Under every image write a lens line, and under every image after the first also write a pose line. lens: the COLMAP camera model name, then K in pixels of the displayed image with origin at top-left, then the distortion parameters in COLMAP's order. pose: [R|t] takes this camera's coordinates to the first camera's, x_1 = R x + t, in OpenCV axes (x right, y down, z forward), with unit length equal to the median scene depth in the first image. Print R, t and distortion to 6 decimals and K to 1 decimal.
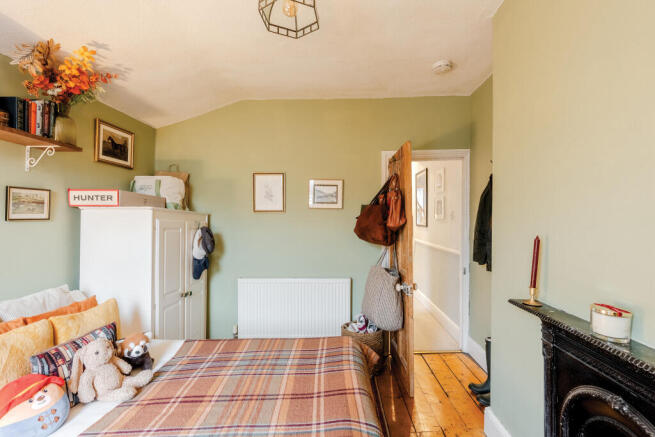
lens RADIAL K [[298.5, 0, 328.5], [0, 298.5, 217.3], [0, 0, 1]] dist [-0.010526, 0.003837]
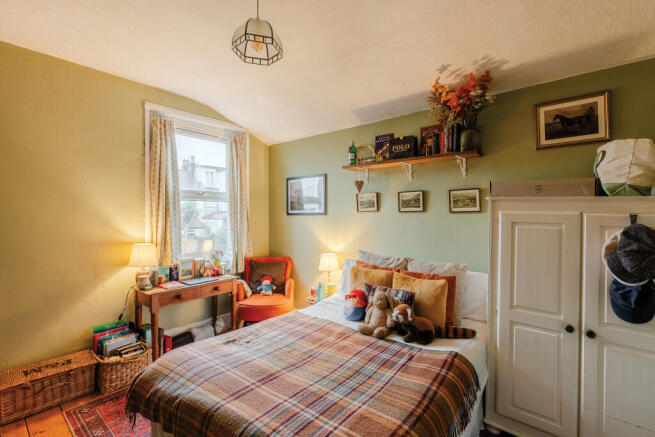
lens RADIAL K [[298.5, 0, 335.6], [0, 298.5, 211.6], [0, 0, 1]] dist [-0.010526, 0.003837]
pose [[-0.593740, -0.000810, -0.804656, 0.477236], [0.010292, 0.999910, -0.008601, 0.012196], [0.804591, -0.013388, -0.593679, 1.402770]]
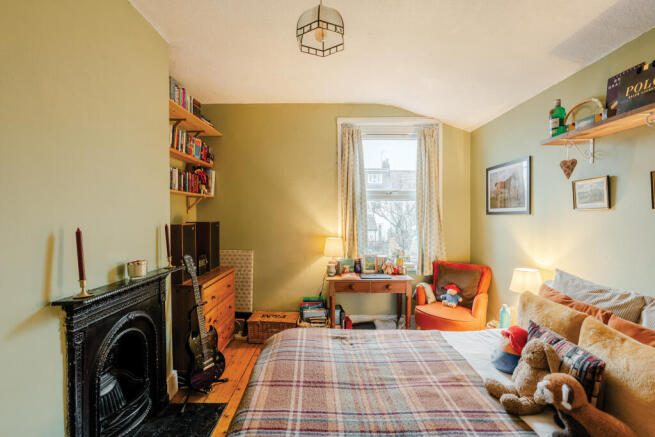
lens RADIAL K [[298.5, 0, 328.1], [0, 298.5, 220.6], [0, 0, 1]] dist [-0.010526, 0.003837]
pose [[-0.999345, 0.005553, -0.035773, -0.077901], [0.004993, 0.999864, 0.015732, 0.019175], [0.035855, 0.015543, -0.999236, 1.539936]]
